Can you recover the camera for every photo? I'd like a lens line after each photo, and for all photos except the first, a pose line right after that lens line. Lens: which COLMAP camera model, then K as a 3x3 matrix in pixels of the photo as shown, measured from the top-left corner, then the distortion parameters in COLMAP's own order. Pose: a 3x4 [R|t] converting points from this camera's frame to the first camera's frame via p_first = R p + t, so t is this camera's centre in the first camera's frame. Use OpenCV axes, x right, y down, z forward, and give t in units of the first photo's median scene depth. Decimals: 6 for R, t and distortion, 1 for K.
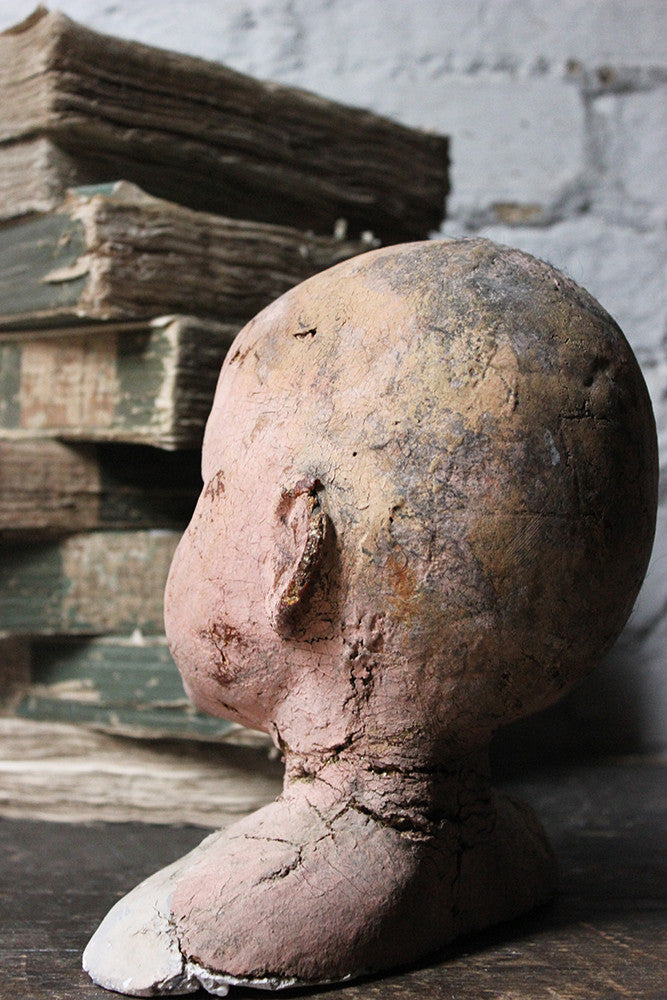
lens RADIAL K [[1761.3, 0, 336.2], [0, 1761.3, 506.1], [0, 0, 1]] dist [0.037691, 0.000000]
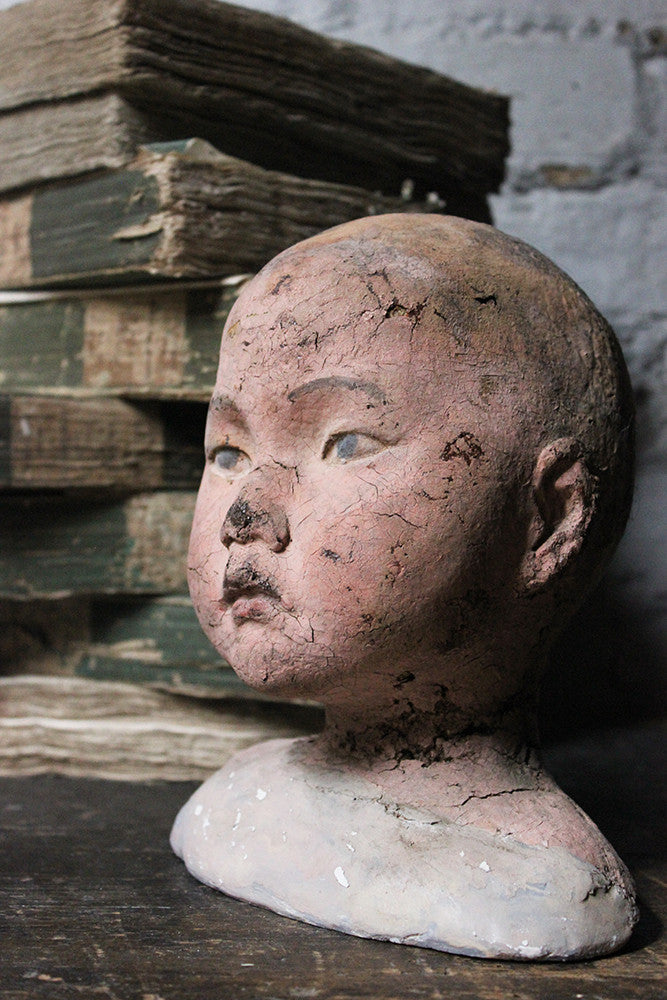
lens RADIAL K [[1761.3, 0, 336.5], [0, 1761.3, 510.0], [0, 0, 1]] dist [0.037691, 0.000000]
pose [[0.999871, 0.009393, 0.013011, -0.049398], [-0.009686, 0.999696, 0.022678, 0.001647], [-0.012794, -0.022801, 0.999658, 0.001803]]
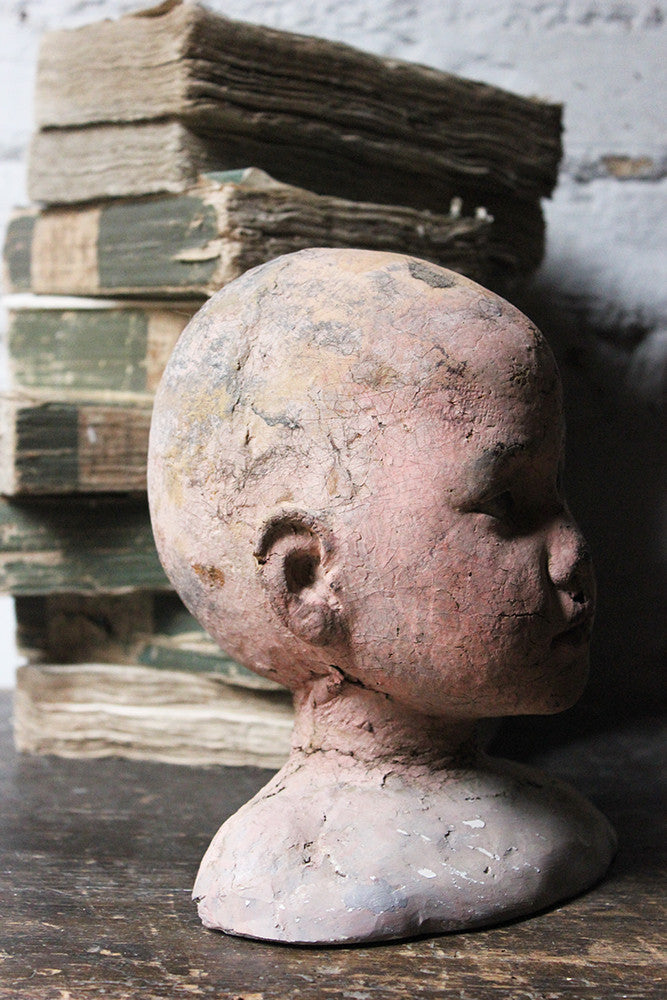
lens RADIAL K [[1953.5, 0, 346.0], [0, 1953.5, 508.8], [0, 0, 1]] dist [0.067981, 0.000000]
pose [[0.999254, 0.020085, -0.032982, -0.021045], [-0.017884, 0.997677, 0.065739, -0.055003], [0.034225, -0.065100, 0.997292, -0.165284]]
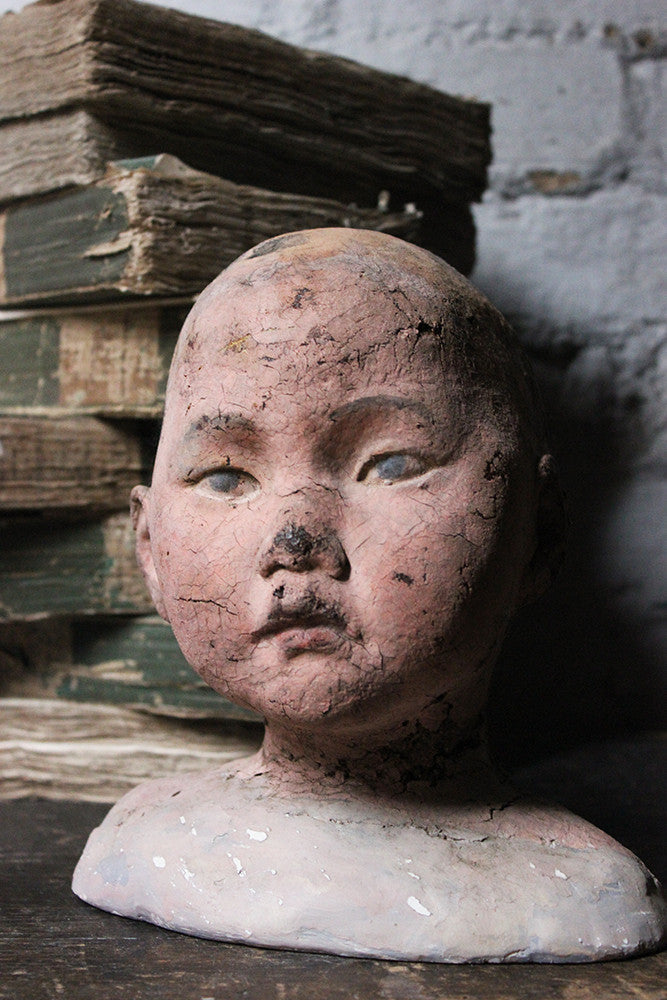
lens RADIAL K [[1761.3, 0, 334.7], [0, 1761.3, 507.4], [0, 0, 1]] dist [0.037691, 0.000000]
pose [[0.999972, -0.006304, -0.004117, -0.021996], [0.006385, 0.999780, 0.019960, -0.006027], [0.003990, -0.019985, 0.999792, 0.014528]]
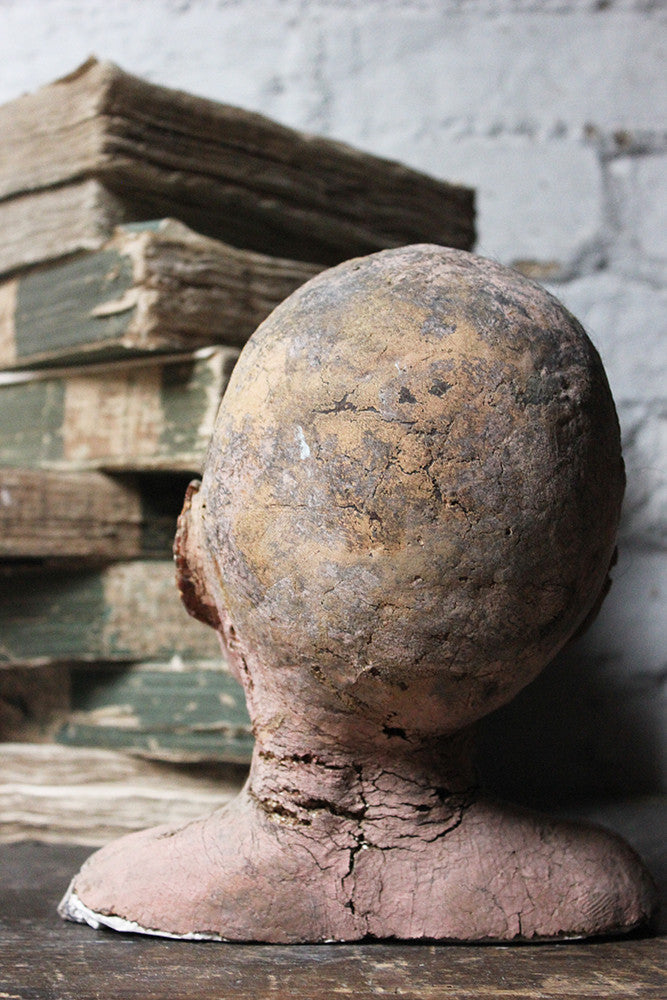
lens RADIAL K [[1761.3, 0, 336.9], [0, 1761.3, 503.2], [0, 0, 1]] dist [0.037691, 0.000000]
pose [[0.999984, 0.002941, 0.004759, -0.024645], [-0.002644, 0.998125, -0.061152, 0.044084], [-0.004930, 0.061138, 0.998117, -0.029230]]
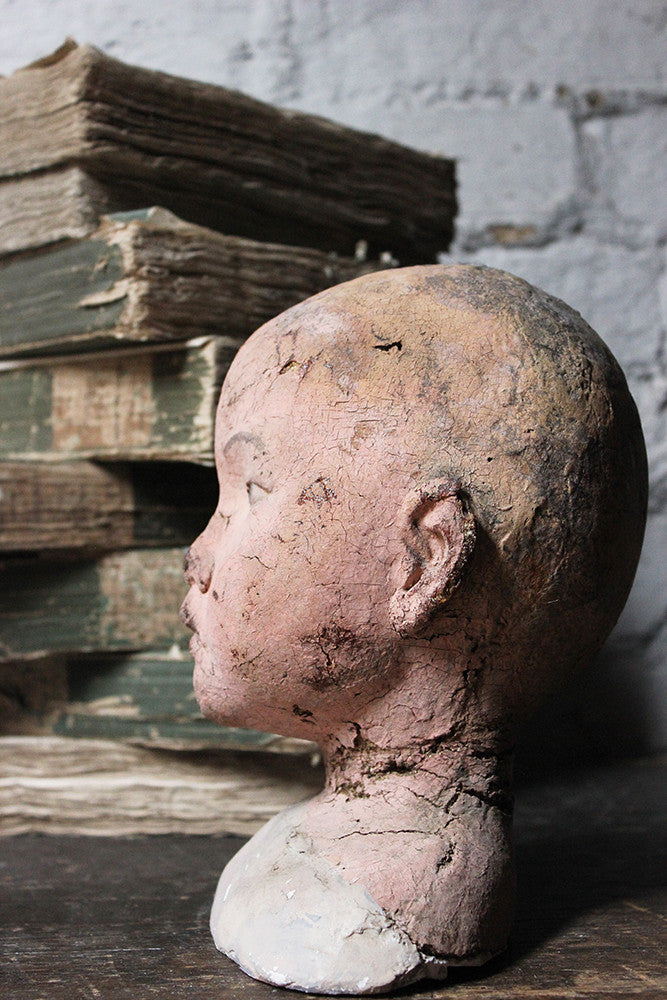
lens RADIAL K [[1761.3, 0, 336.8], [0, 1761.3, 510.8], [0, 0, 1]] dist [0.037691, 0.000000]
pose [[0.998899, -0.026566, 0.038658, -0.056563], [0.027232, 0.999488, -0.016797, 0.012334], [-0.038192, 0.017831, 0.999111, -0.026419]]
